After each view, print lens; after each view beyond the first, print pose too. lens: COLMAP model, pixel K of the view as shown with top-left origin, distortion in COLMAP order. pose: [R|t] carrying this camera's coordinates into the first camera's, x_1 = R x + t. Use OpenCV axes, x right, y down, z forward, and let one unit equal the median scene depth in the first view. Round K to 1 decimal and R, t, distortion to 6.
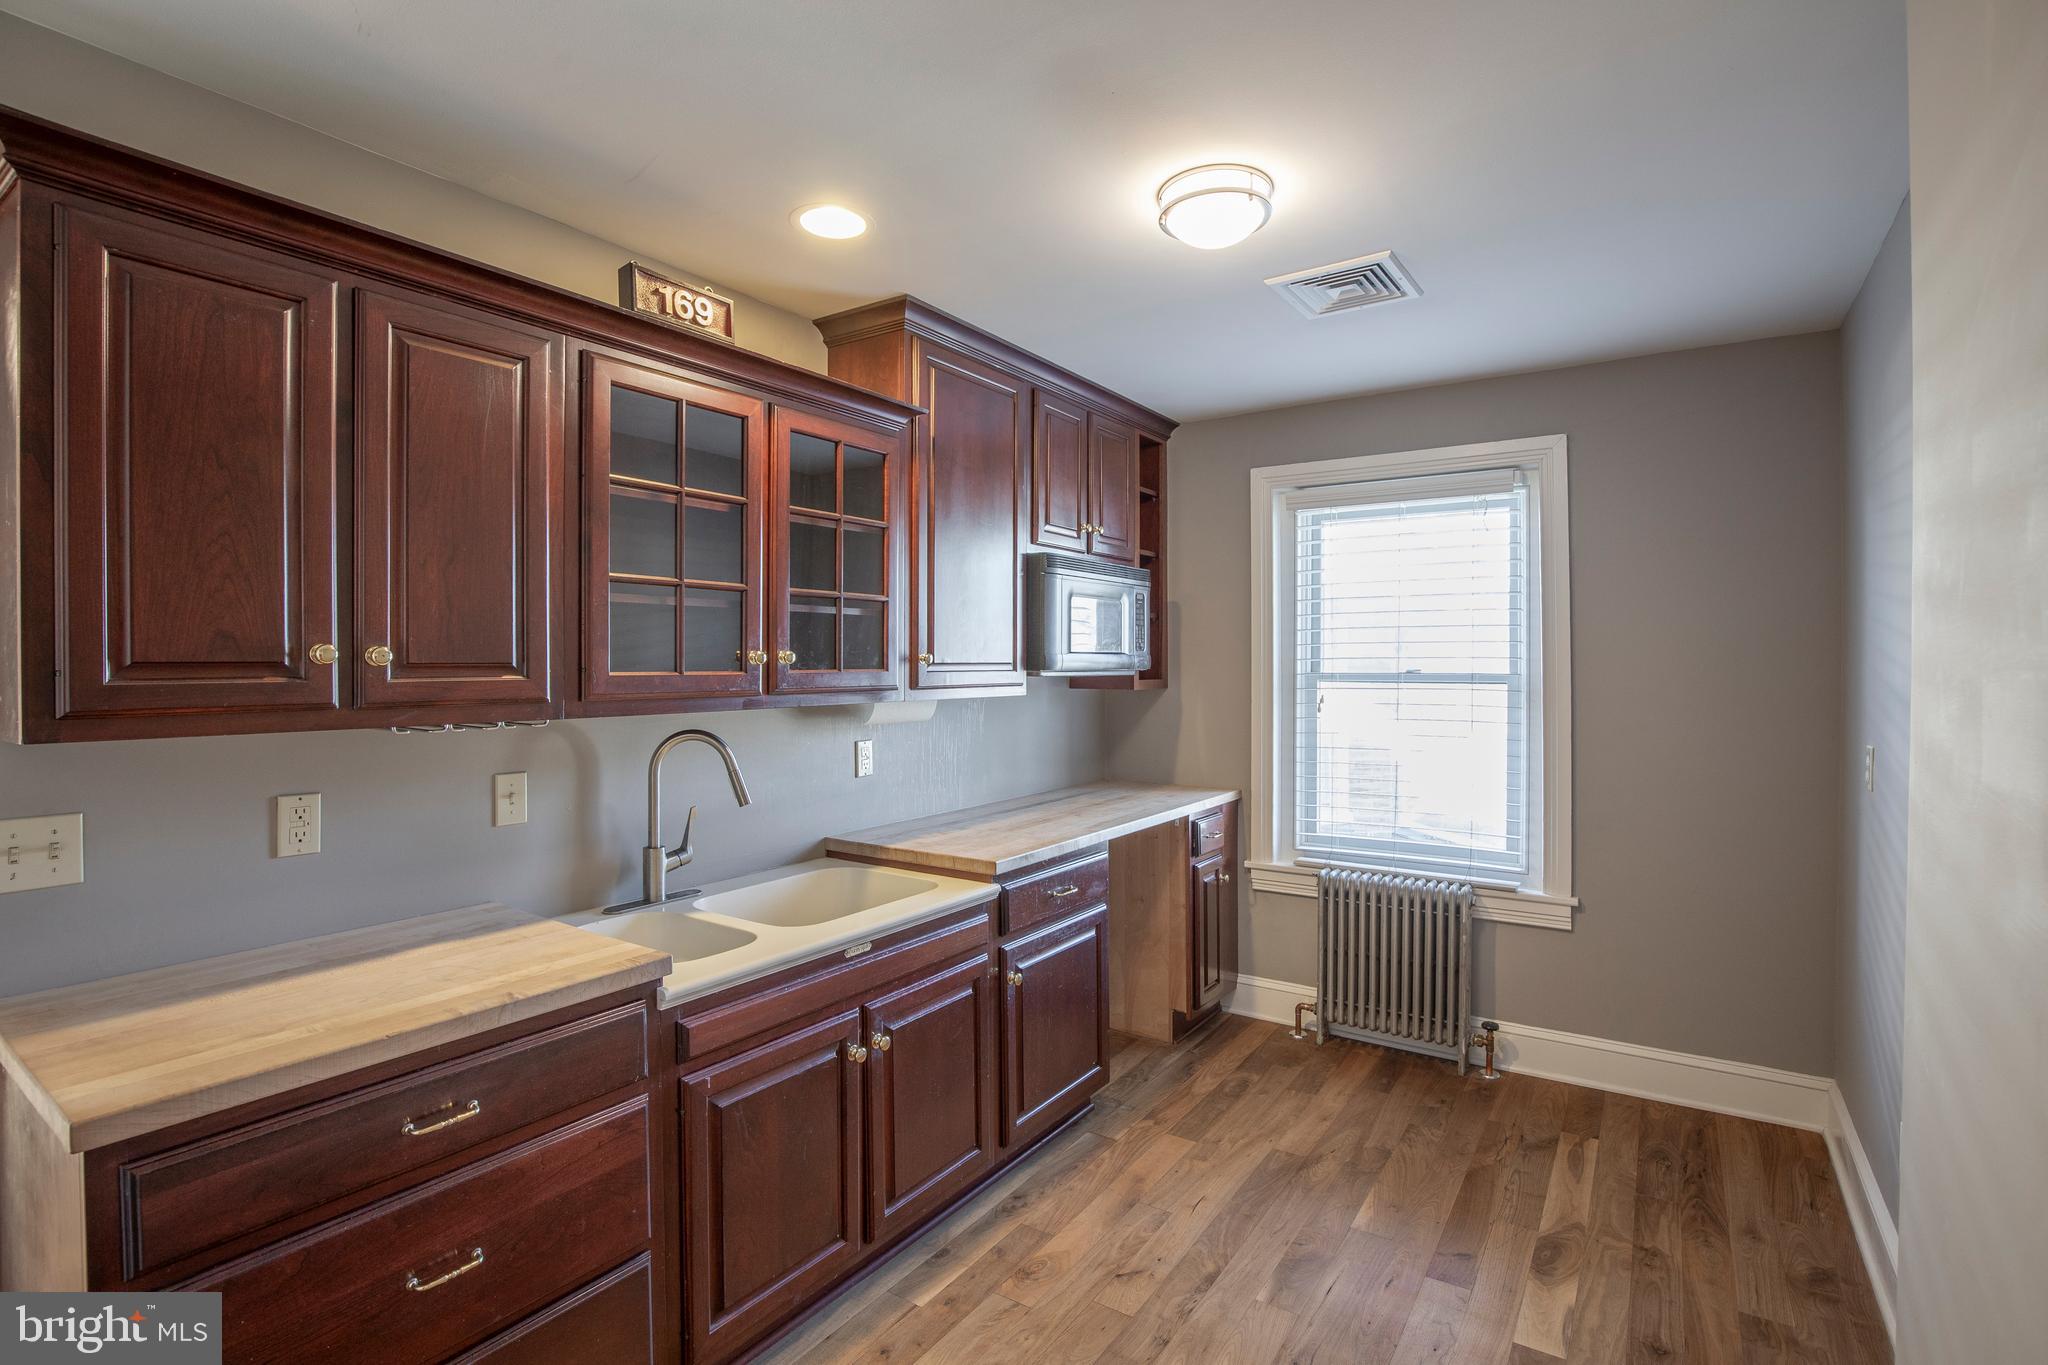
lens RADIAL K [[950.2, 0, 1021.5], [0, 950.2, 678.3], [0, 0, 1]] dist [-0.023360, 0.001536]
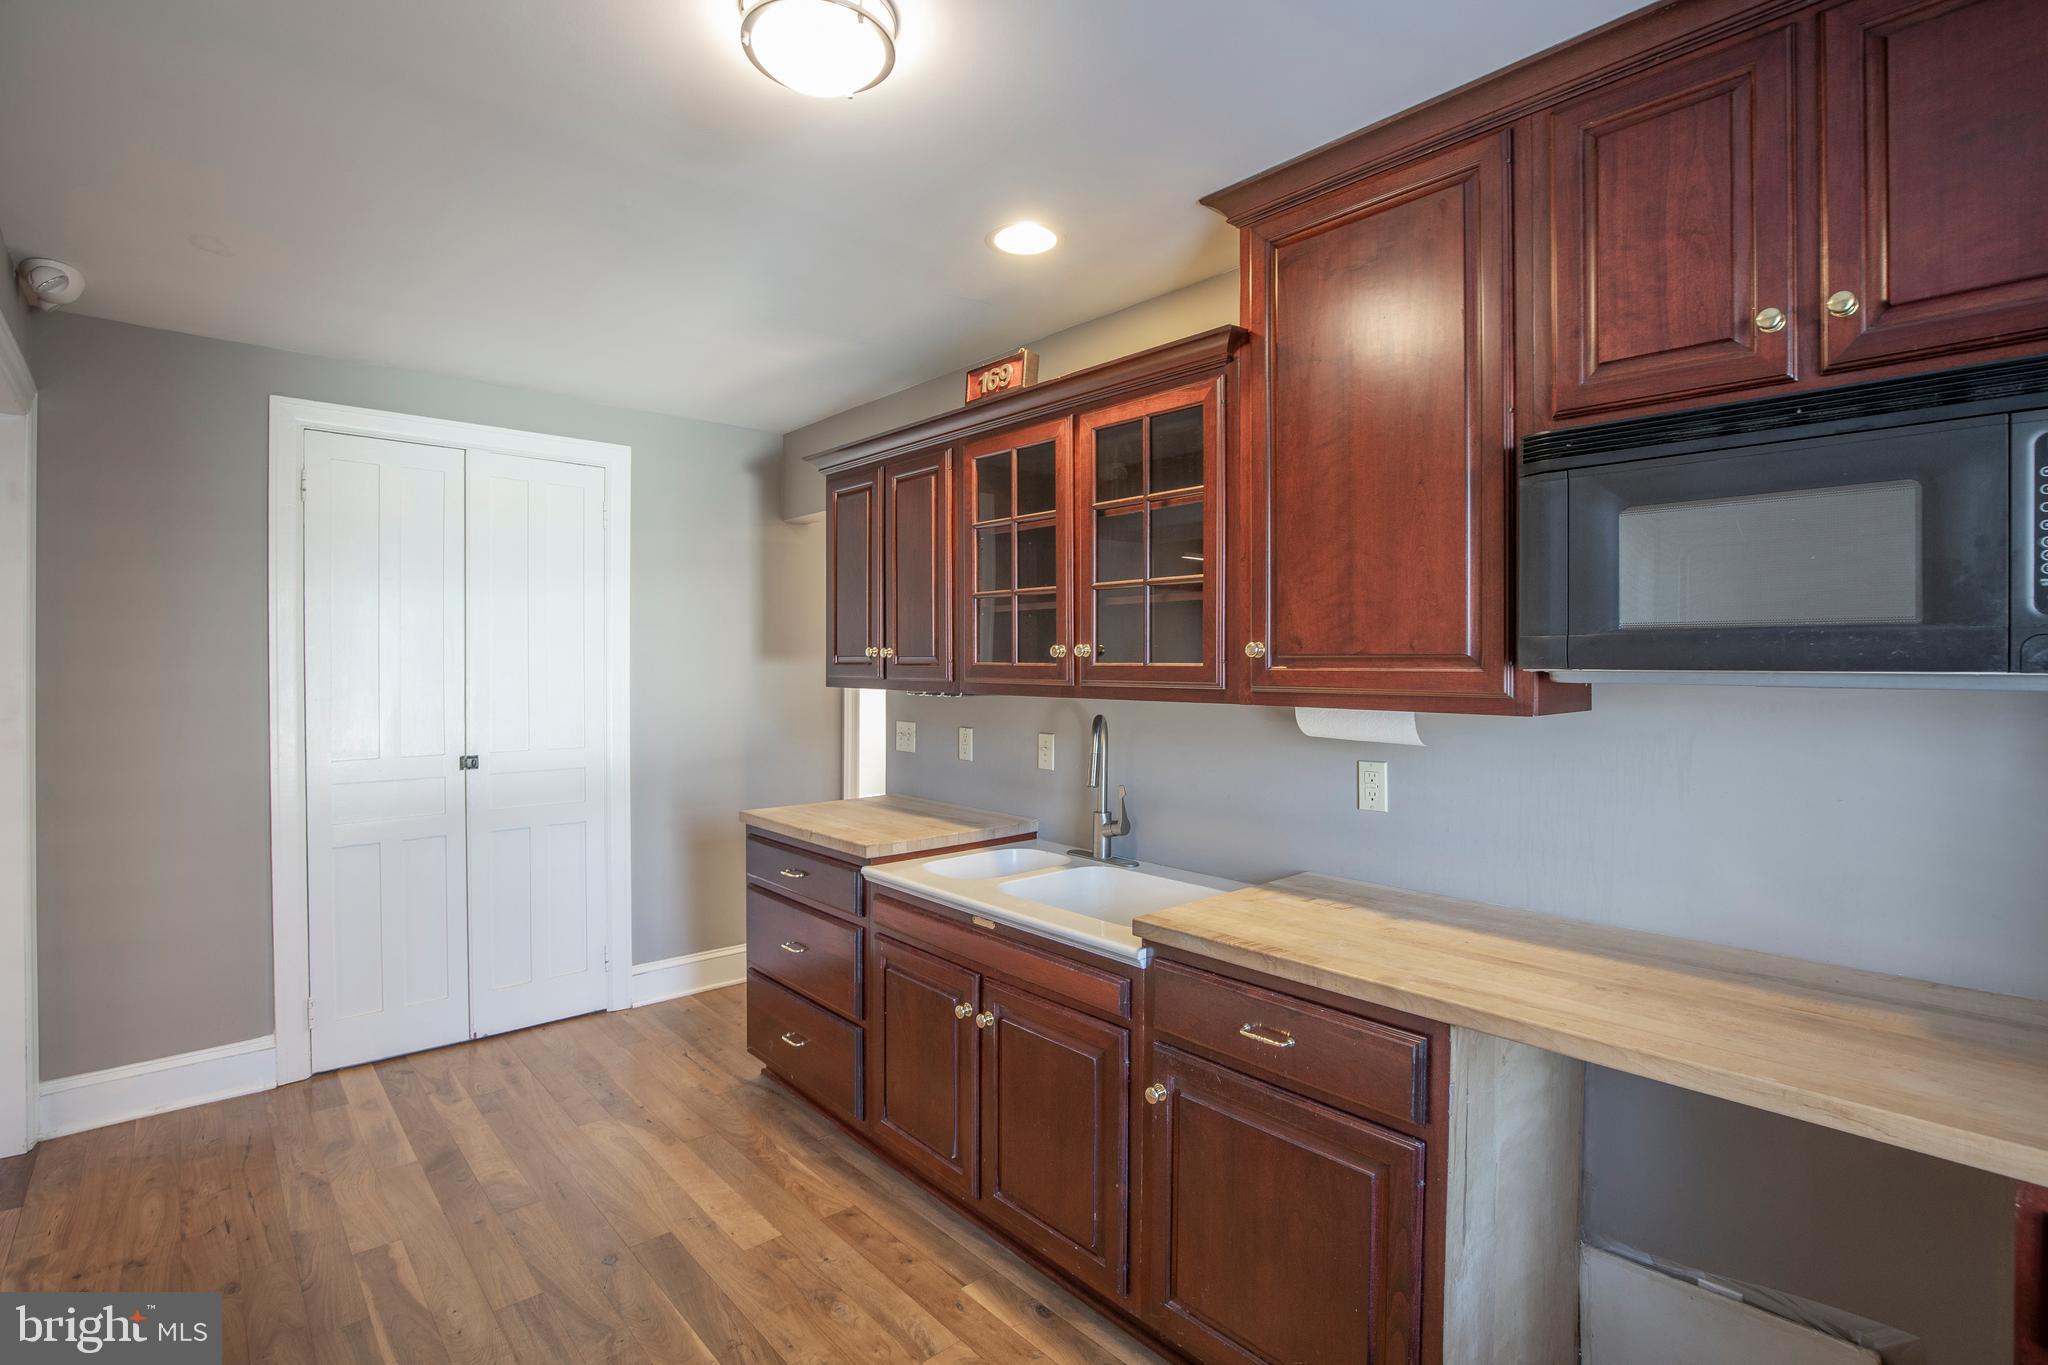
lens RADIAL K [[1033.8, 0, 1020.1], [0, 1033.8, 658.8], [0, 0, 1]] dist [-0.011711, 0.000348]
pose [[-0.279276, 0.006381, -0.960190, 0.913468], [-0.010583, 0.999897, 0.009723, -0.024706], [0.960153, 0.012877, -0.279180, 1.320544]]
